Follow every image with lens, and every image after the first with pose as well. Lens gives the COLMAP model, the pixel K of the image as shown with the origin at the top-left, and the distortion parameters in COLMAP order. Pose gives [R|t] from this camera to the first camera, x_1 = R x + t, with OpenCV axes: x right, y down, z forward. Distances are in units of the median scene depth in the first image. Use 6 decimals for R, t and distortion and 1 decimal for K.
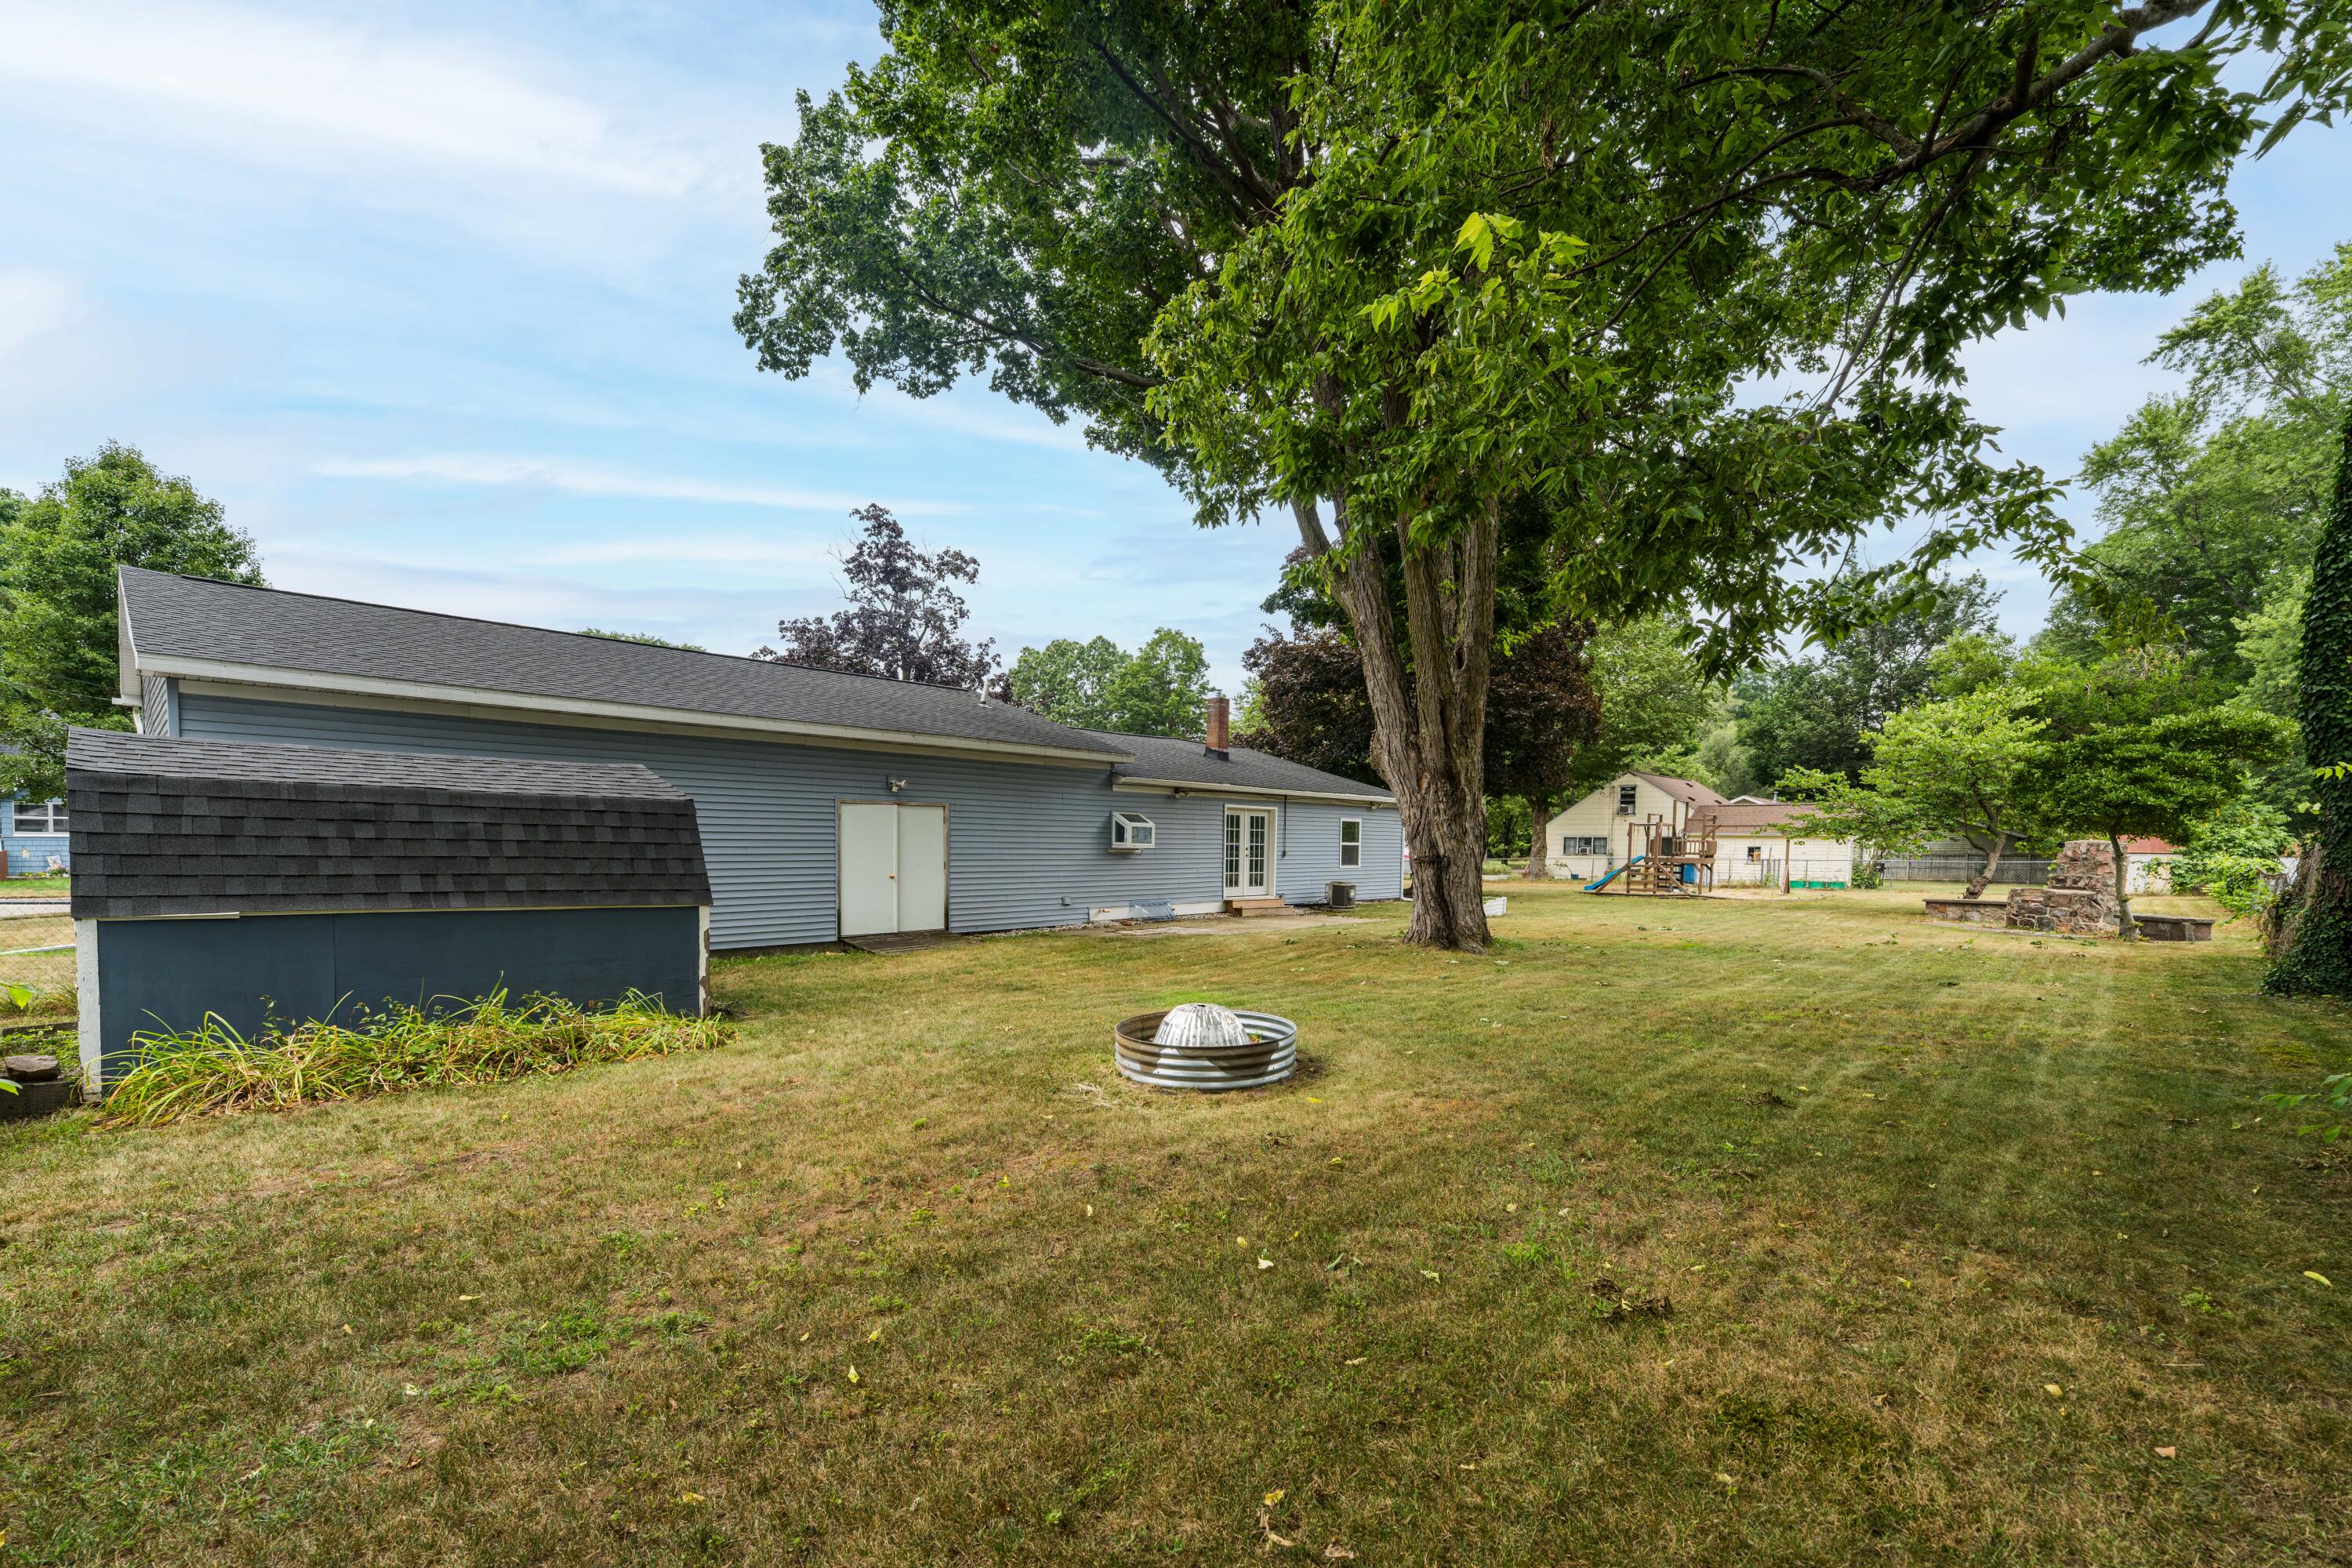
lens RADIAL K [[1000.9, 0, 1176.2], [0, 1000.9, 875.5], [0, 0, 1]] dist [-0.001570, 0.000837]
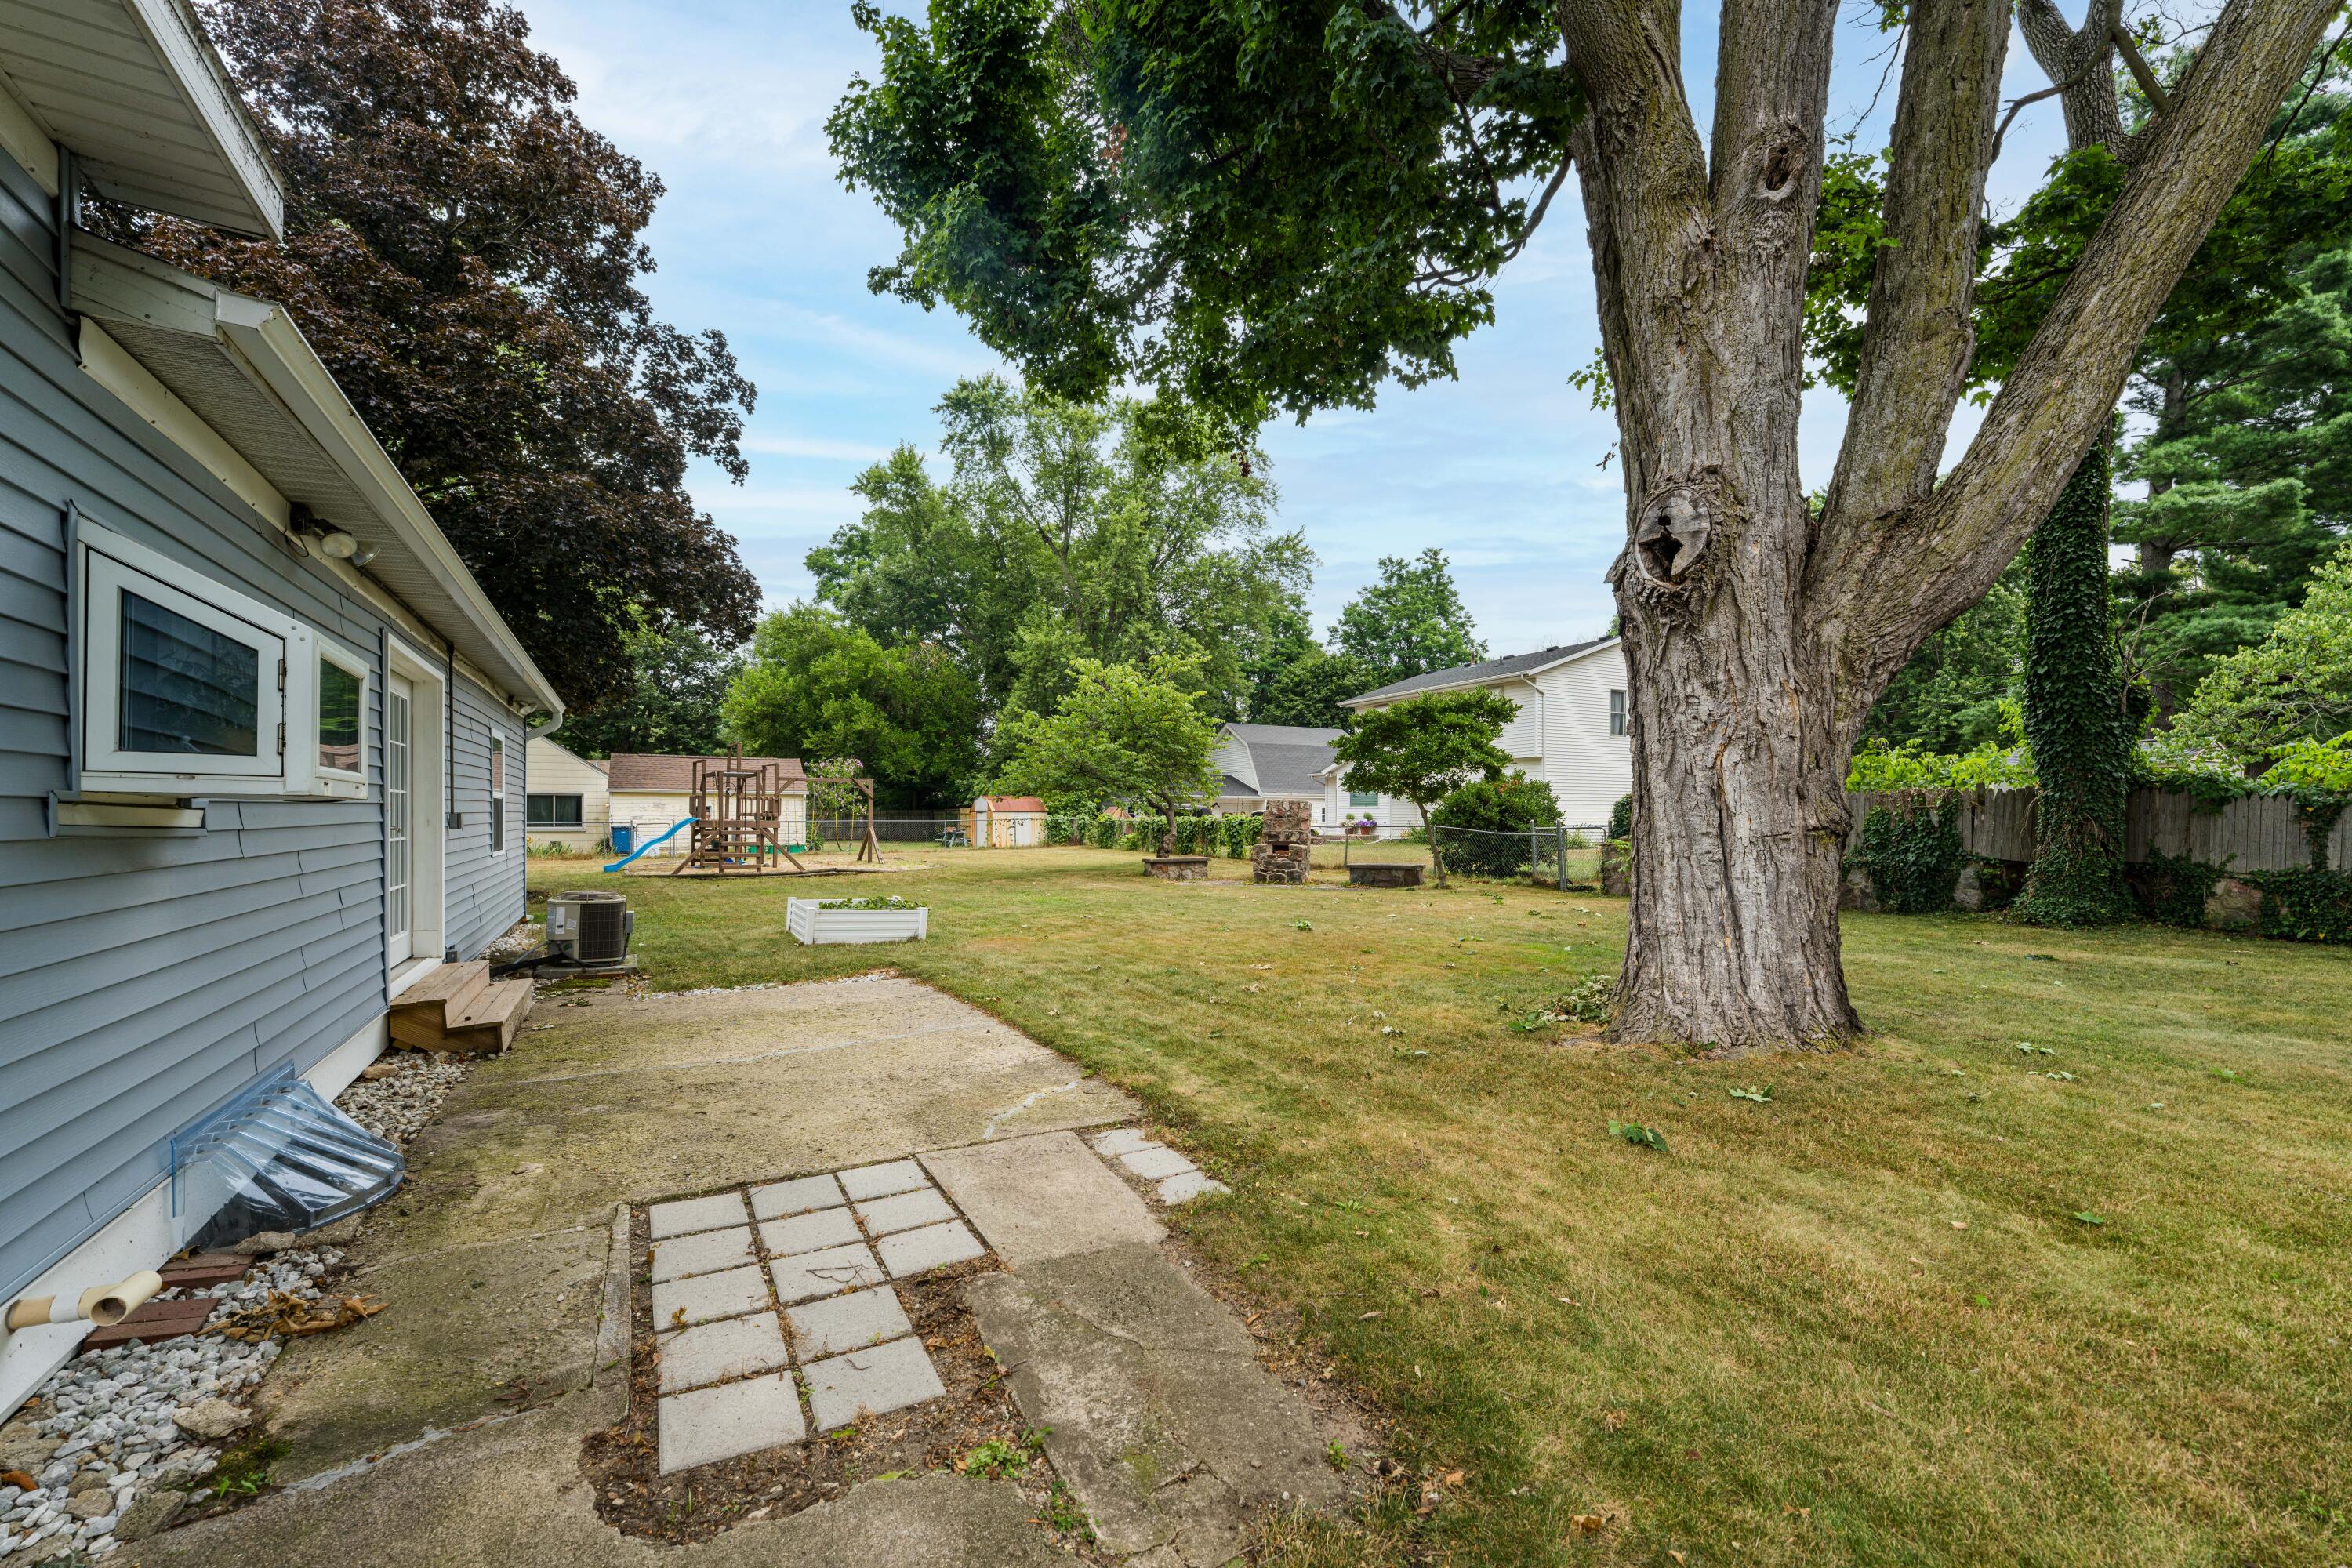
lens RADIAL K [[961.1, 0, 1174.0], [0, 961.1, 795.8], [0, 0, 1]] dist [-0.000378, 0.000188]
pose [[0.305623, 0.011731, 0.952080, -0.118946], [0.028675, 0.999357, -0.021518, -0.016931], [-0.951721, 0.033878, 0.305090, 0.692342]]
